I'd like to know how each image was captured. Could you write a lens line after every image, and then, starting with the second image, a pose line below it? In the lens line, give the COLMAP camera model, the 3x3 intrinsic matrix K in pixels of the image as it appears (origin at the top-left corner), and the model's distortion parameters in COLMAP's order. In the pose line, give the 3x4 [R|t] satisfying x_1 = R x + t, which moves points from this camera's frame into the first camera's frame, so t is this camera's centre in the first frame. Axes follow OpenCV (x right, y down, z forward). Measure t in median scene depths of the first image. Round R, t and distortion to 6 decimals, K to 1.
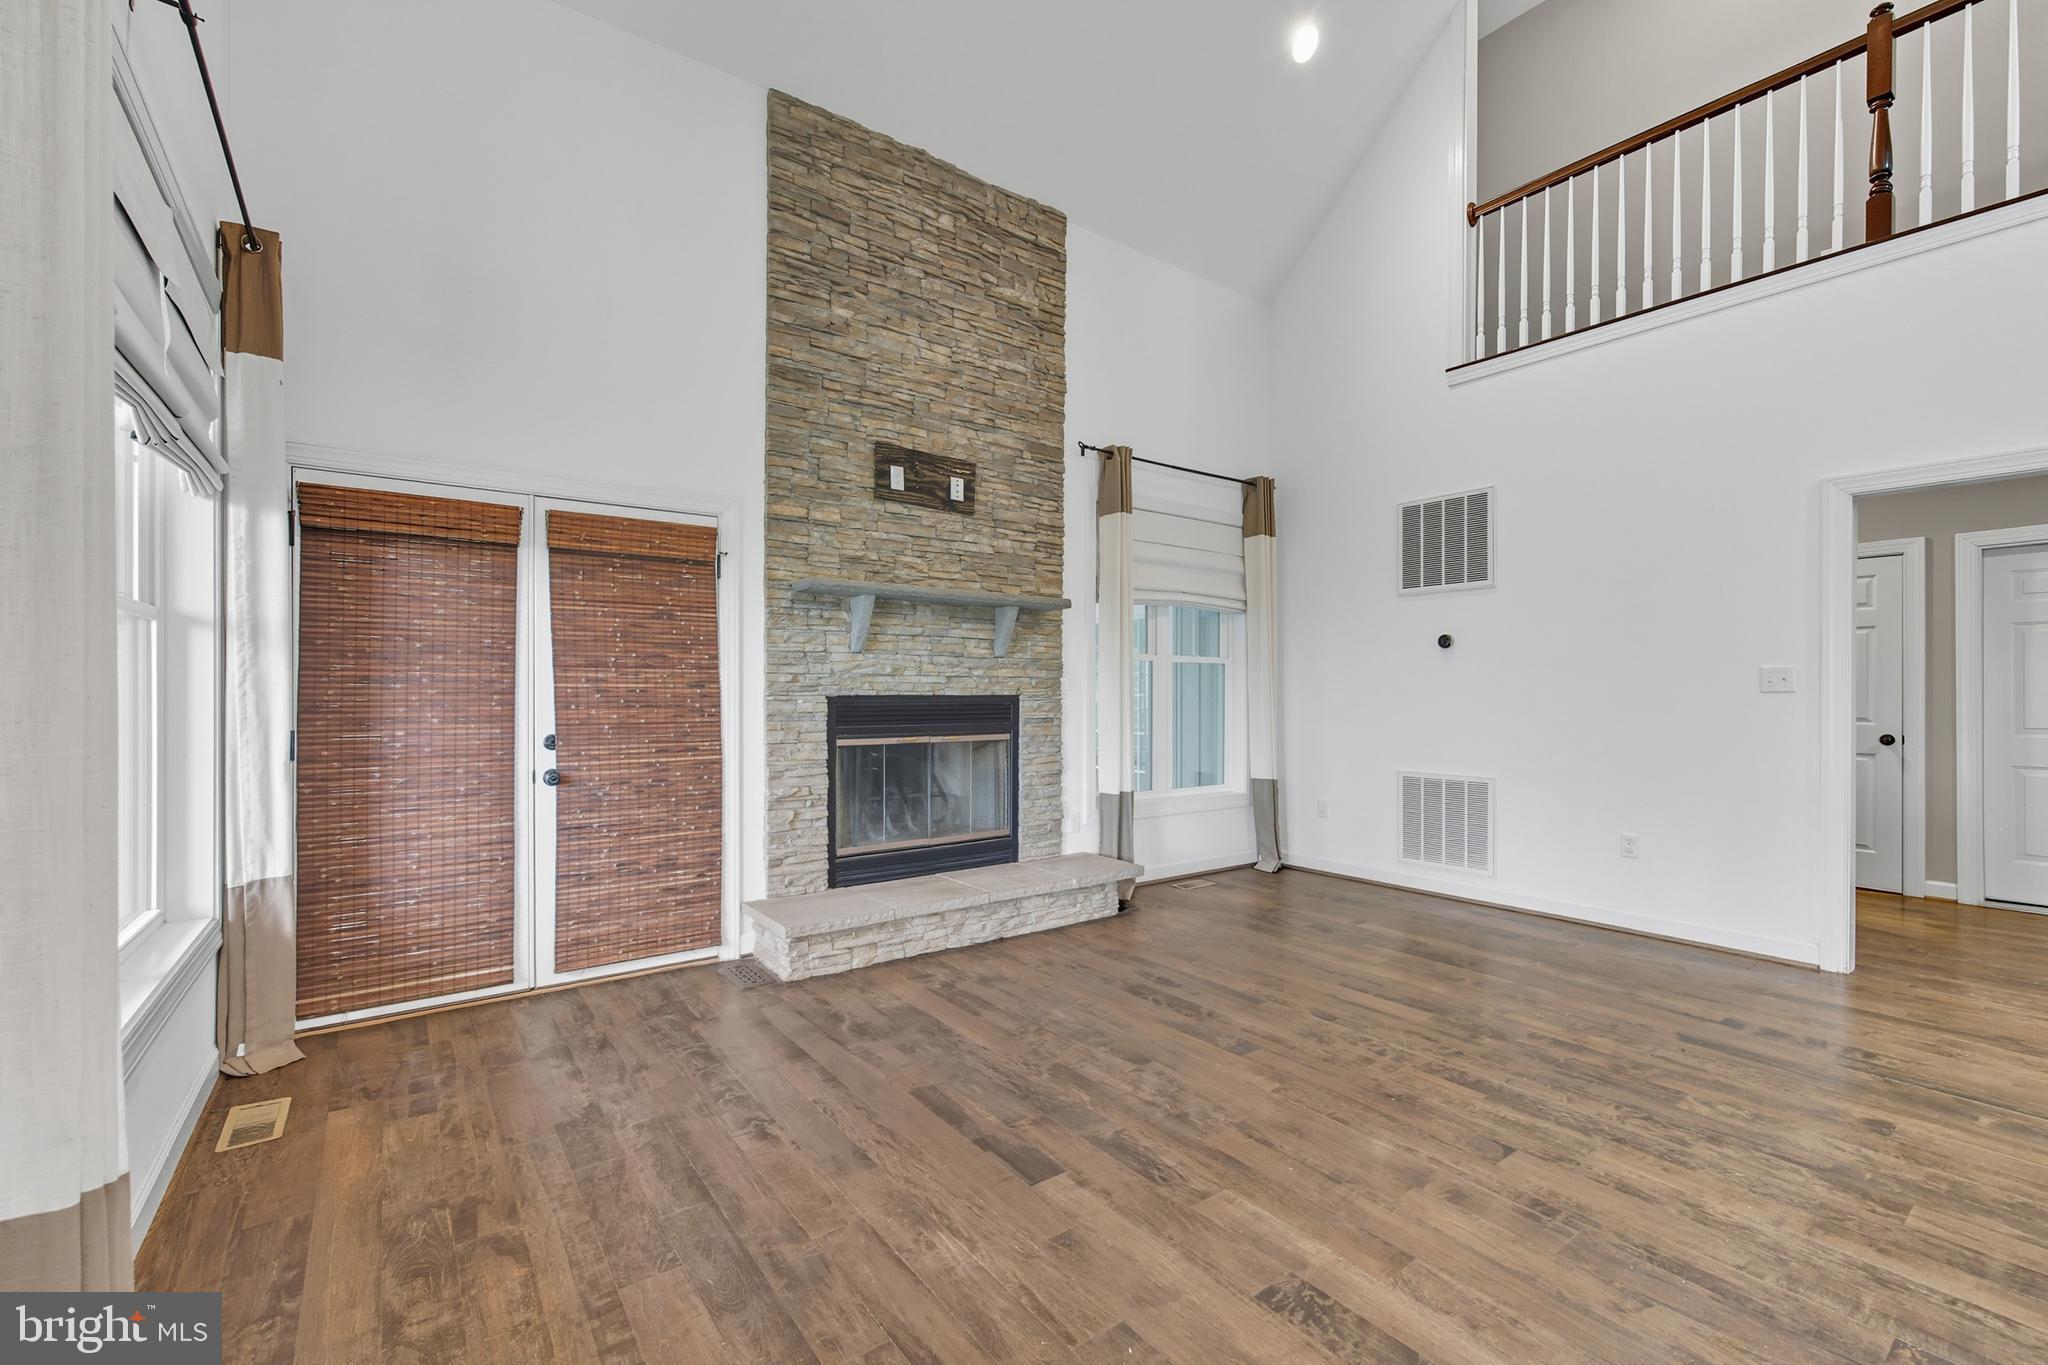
lens RADIAL K [[848.9, 0, 990.0], [0, 848.9, 691.9], [0, 0, 1]] dist [-0.000437, 0.000205]
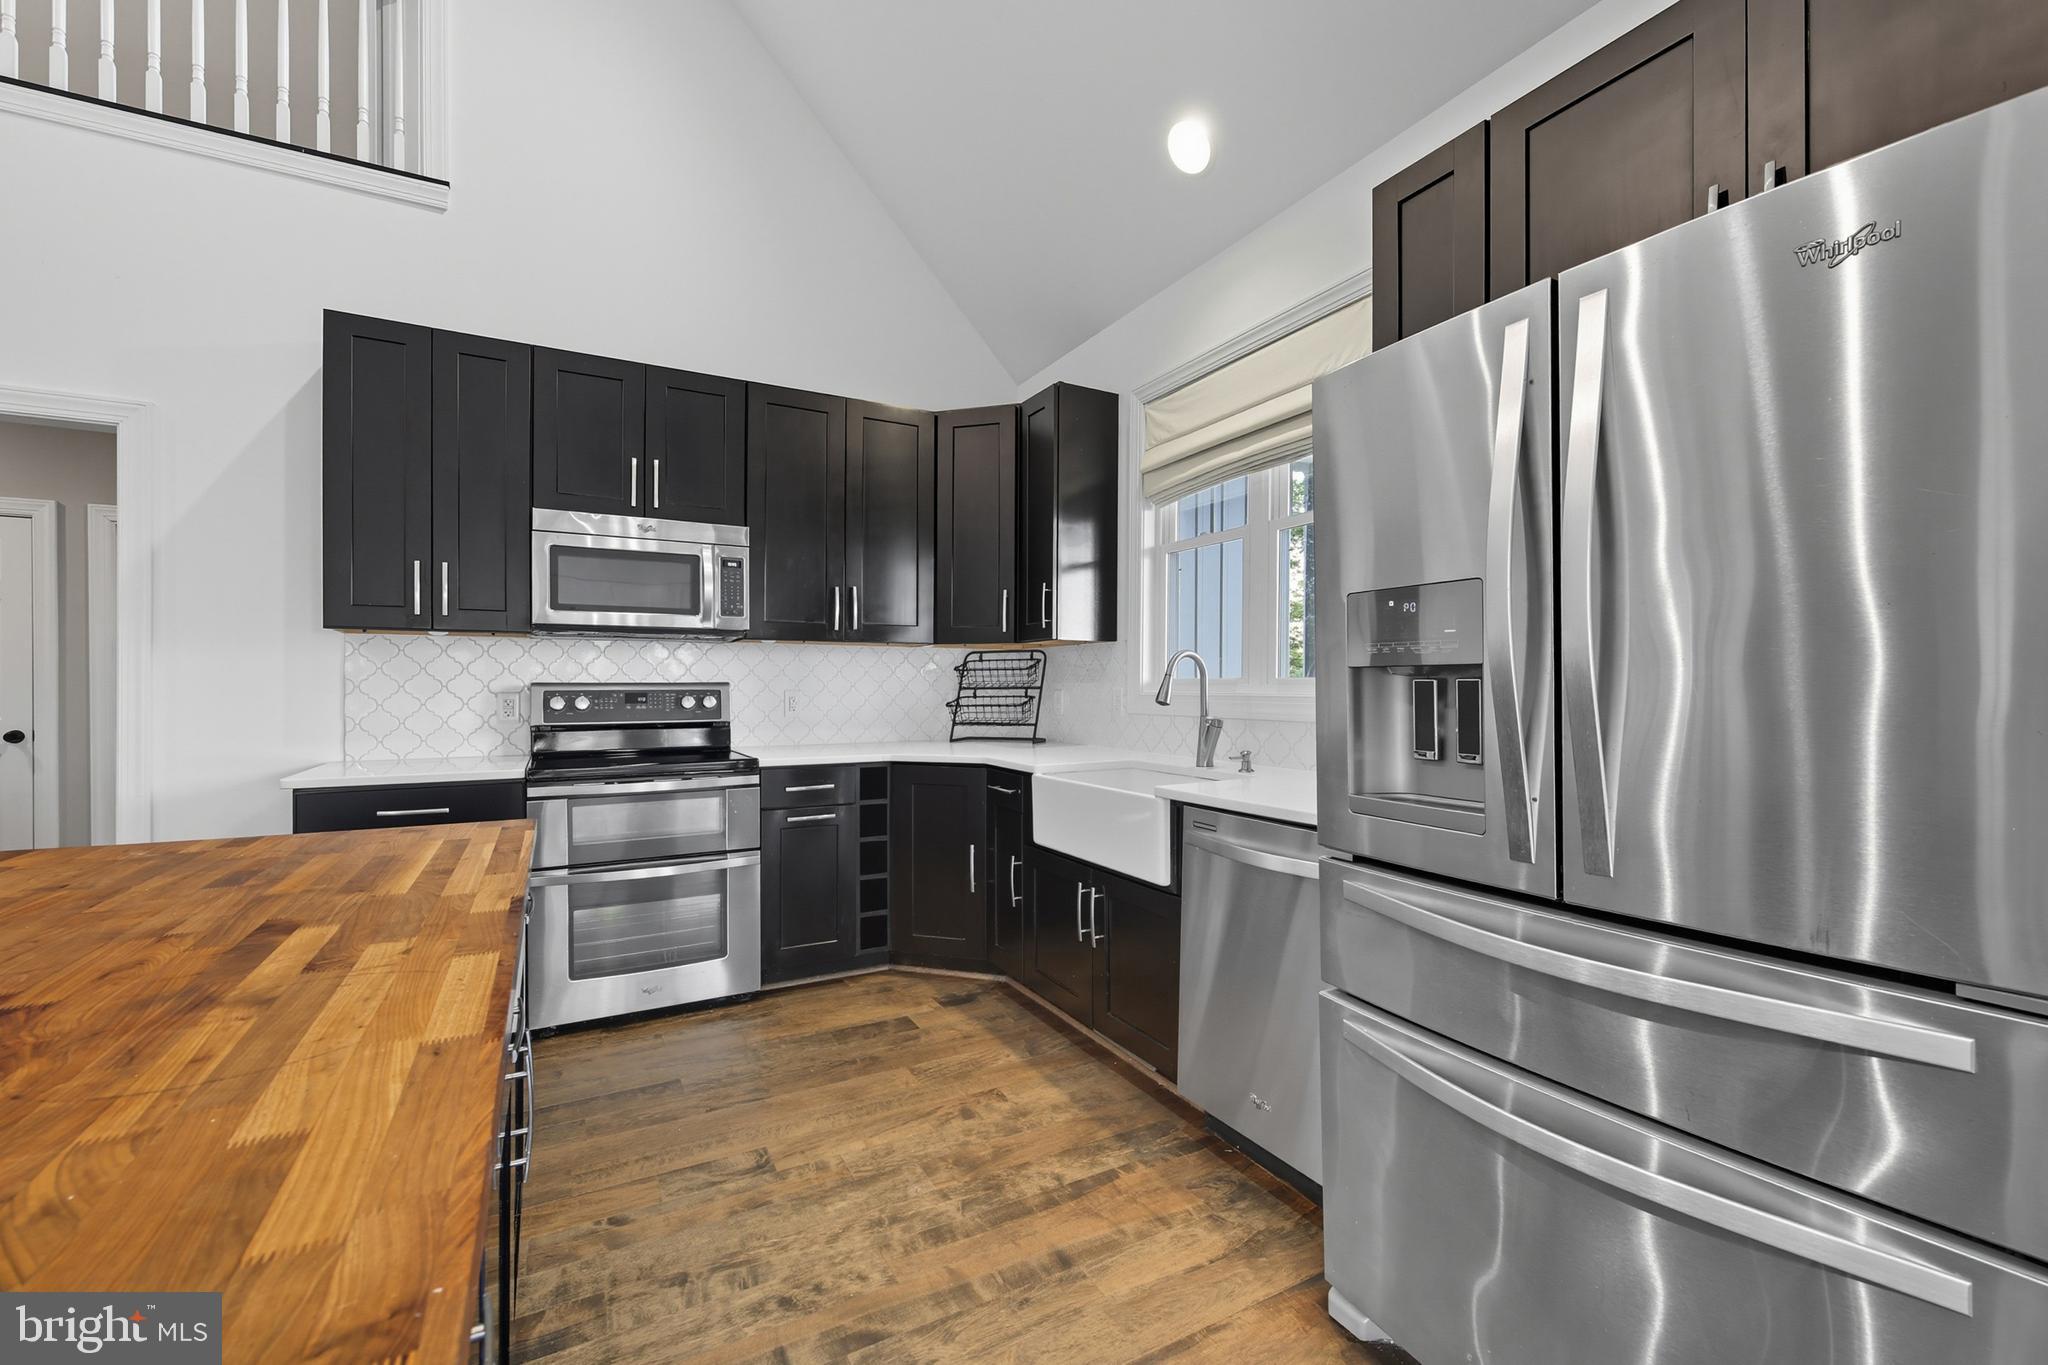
lens RADIAL K [[848.9, 0, 1022.1], [0, 848.9, 690.8], [0, 0, 1]] dist [-0.000437, 0.000205]
pose [[0.121461, -0.007529, 0.992568, 0.445133], [-0.002218, 0.999967, 0.007856, 0.003001], [-0.992594, -0.003156, 0.121441, -0.110882]]
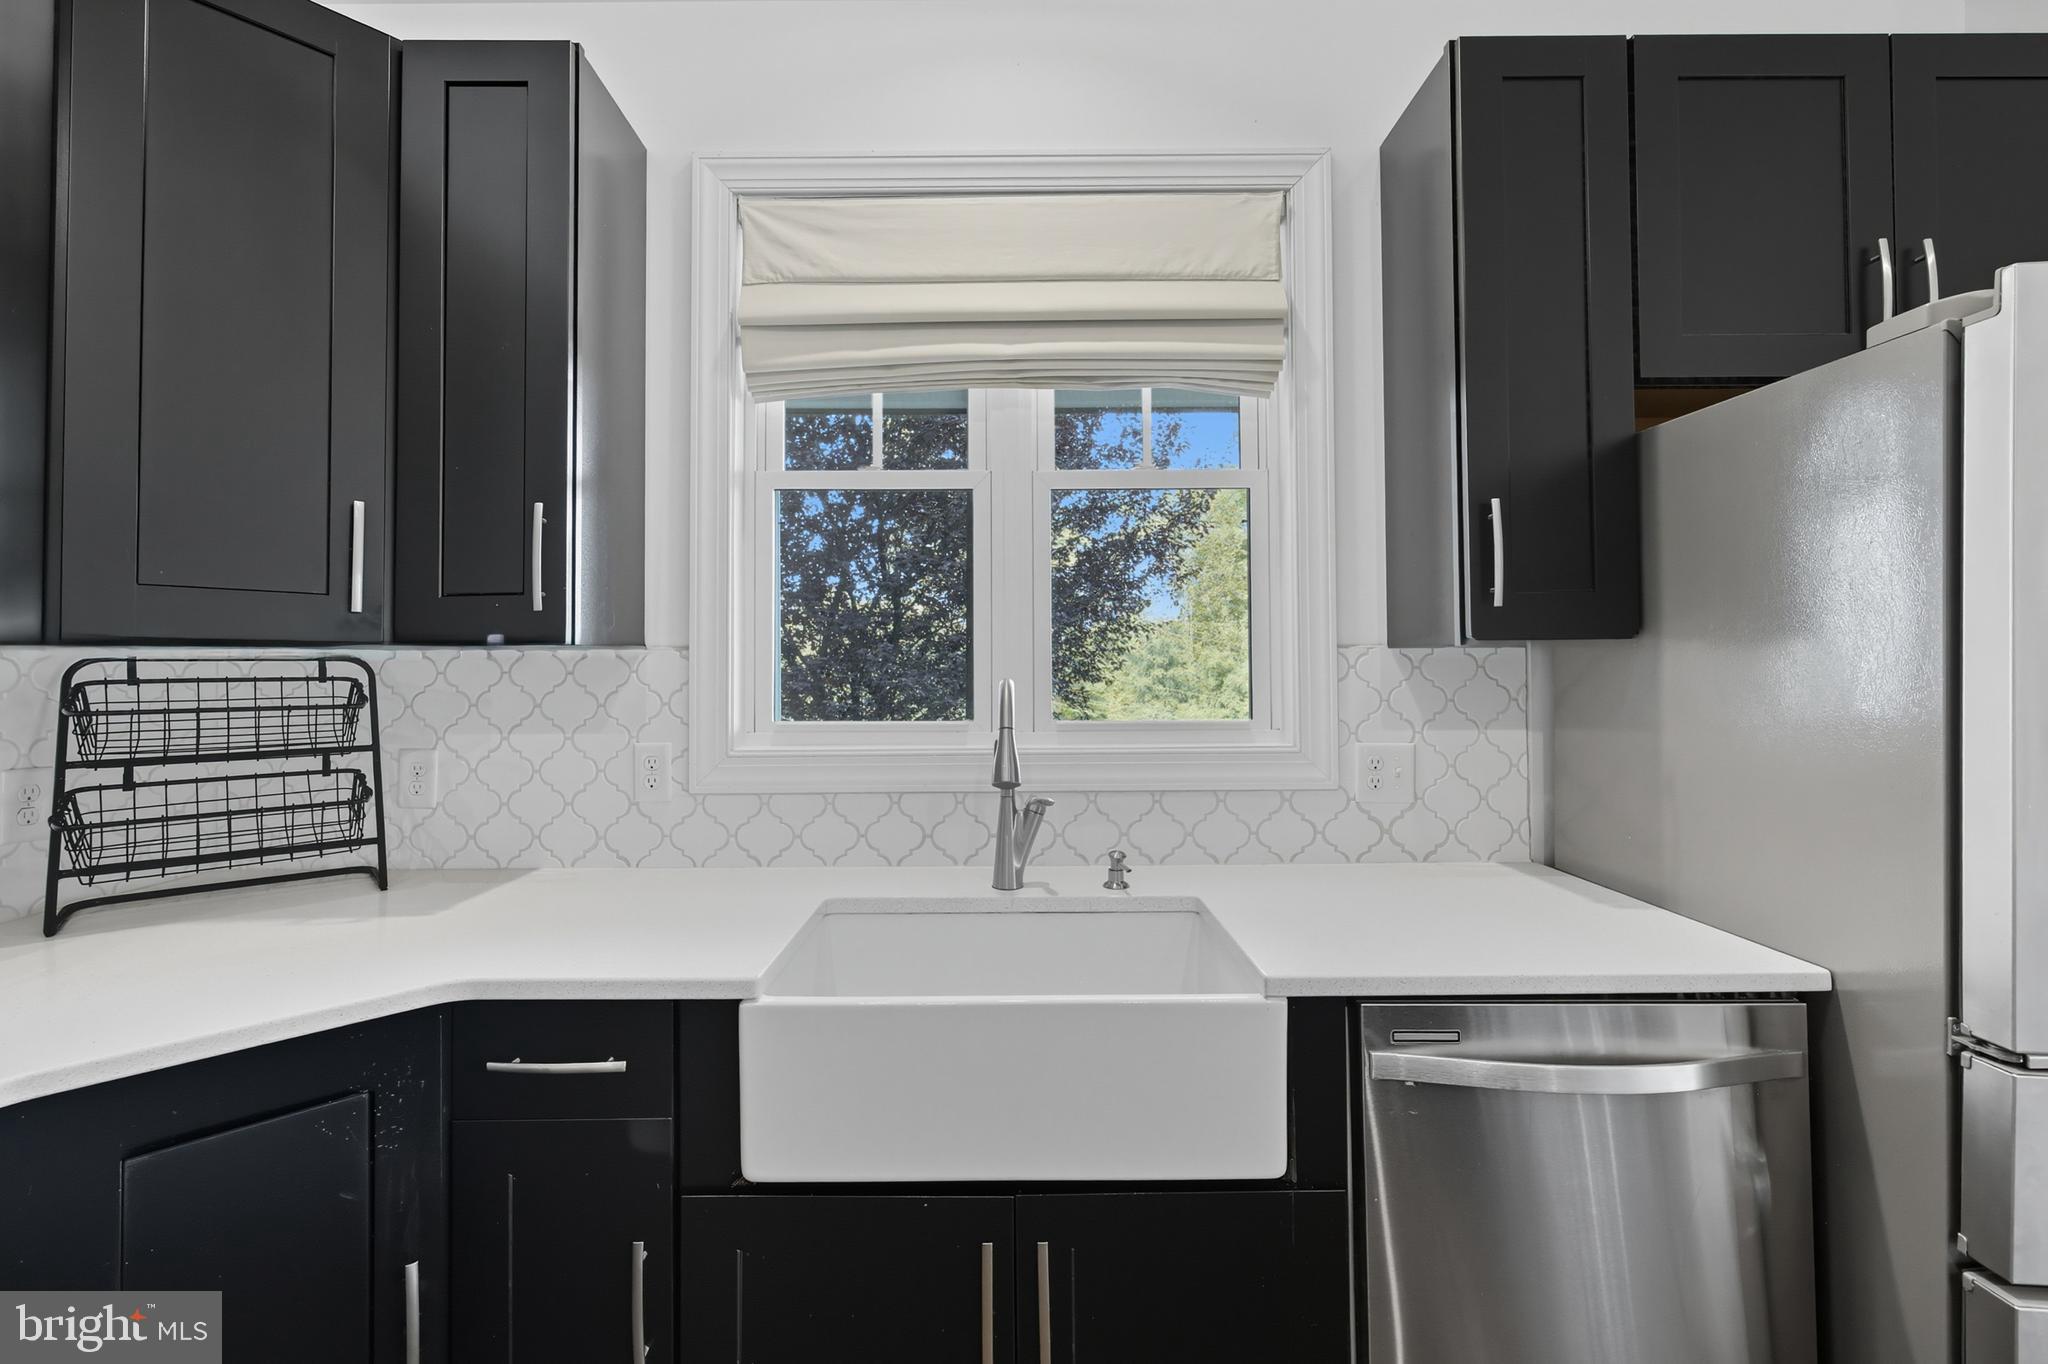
lens RADIAL K [[848.9, 0, 1026.9], [0, 848.9, 668.0], [0, 0, 1]] dist [-0.000437, 0.000205]
pose [[-0.812999, 0.006836, 0.582225, 0.935730], [0.005042, 0.999976, -0.004702, -0.028881], [-0.582243, -0.000887, -0.813014, 0.144190]]
